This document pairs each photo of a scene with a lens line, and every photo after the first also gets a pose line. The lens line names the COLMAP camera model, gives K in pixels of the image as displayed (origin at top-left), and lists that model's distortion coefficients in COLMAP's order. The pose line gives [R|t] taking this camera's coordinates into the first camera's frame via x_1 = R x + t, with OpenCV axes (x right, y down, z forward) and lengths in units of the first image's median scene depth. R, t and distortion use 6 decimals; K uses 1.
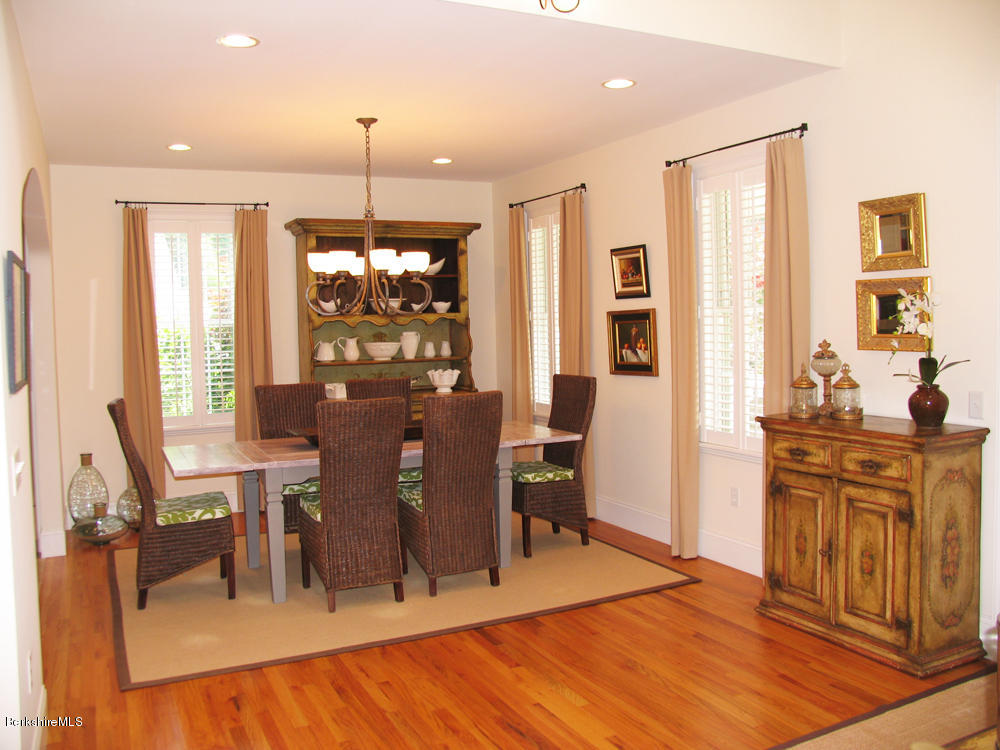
lens RADIAL K [[864.9, 0, 500.0], [0, 864.9, 375.0], [0, 0, 1]] dist [-0.164635, 0.142846]
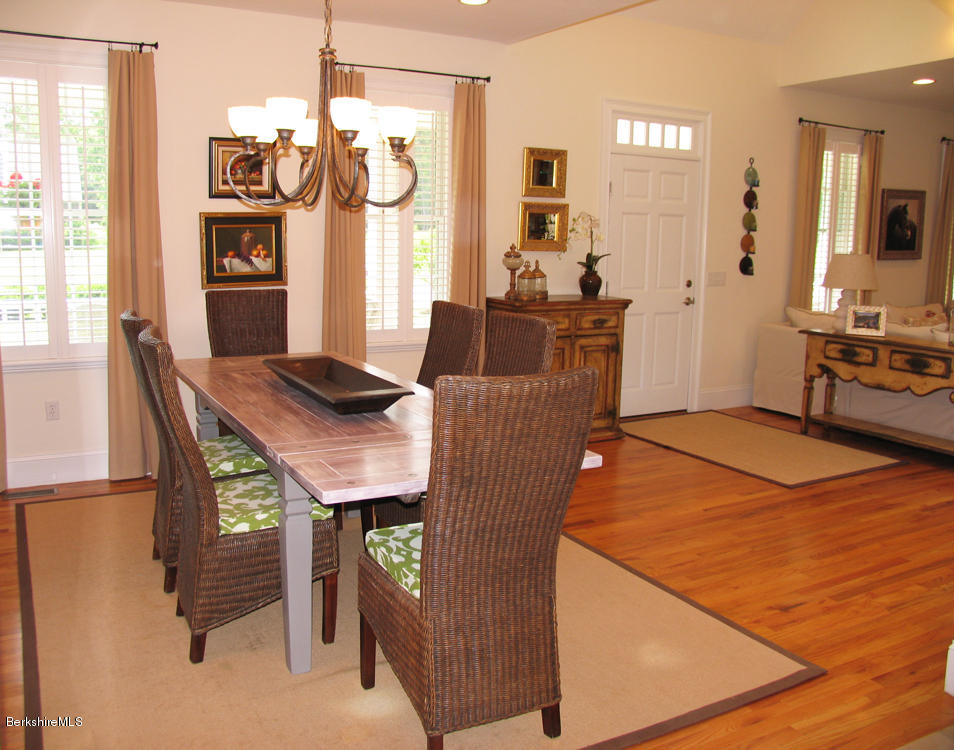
lens RADIAL K [[831.9, 0, 476.2], [0, 831.9, 359.3], [0, 0, 1]] dist [-0.099811, 0.011110]
pose [[-0.043000, -0.133066, 0.990174, -1.052679], [0.047106, 0.989718, 0.135051, -0.044179], [-0.997964, 0.052450, -0.036289, 1.204842]]
